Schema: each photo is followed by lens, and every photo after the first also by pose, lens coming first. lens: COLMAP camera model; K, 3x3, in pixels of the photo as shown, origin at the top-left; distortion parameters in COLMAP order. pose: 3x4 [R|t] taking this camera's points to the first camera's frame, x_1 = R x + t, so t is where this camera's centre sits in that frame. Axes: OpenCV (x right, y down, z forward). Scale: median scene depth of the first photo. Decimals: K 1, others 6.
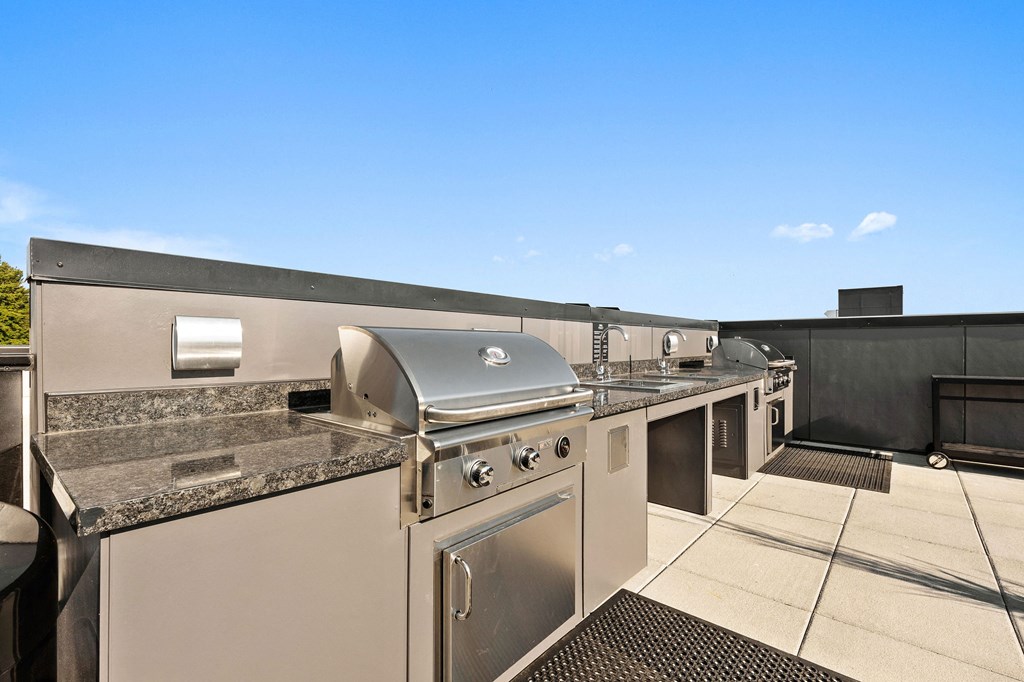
lens RADIAL K [[441.8, 0, 513.5], [0, 441.8, 345.9], [0, 0, 1]] dist [-0.017759, 0.000554]
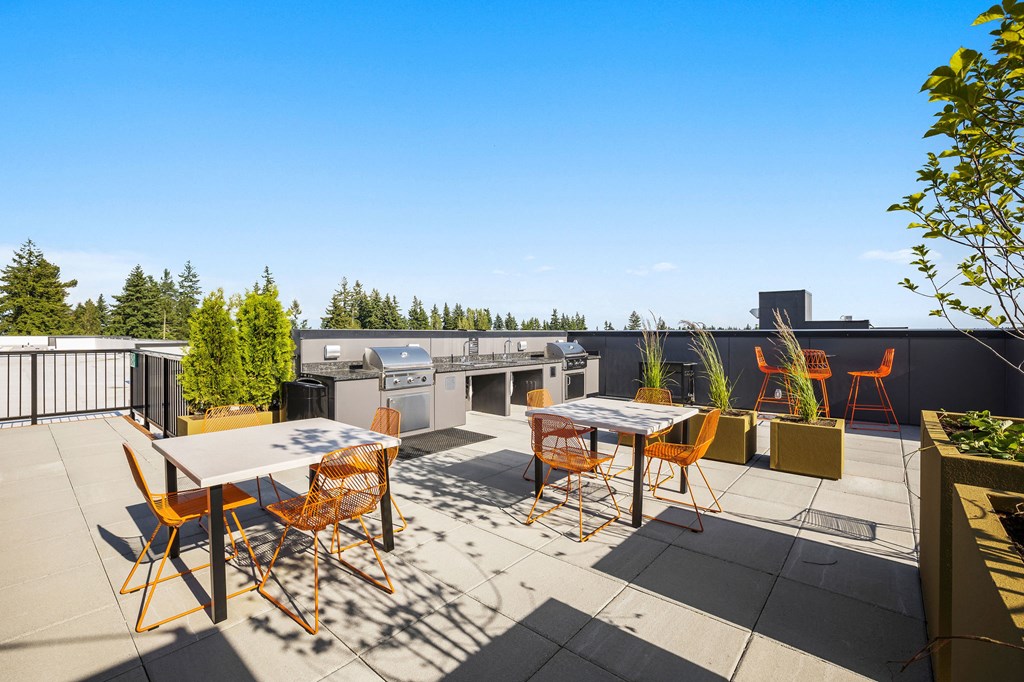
lens RADIAL K [[441.8, 0, 510.6], [0, 441.8, 336.4], [0, 0, 1]] dist [-0.017759, 0.000554]
pose [[0.999955, 0.002351, -0.009191, 0.920637], [-0.002297, 0.999980, 0.005884, -0.163283], [0.009204, -0.005862, 0.999940, -2.857473]]
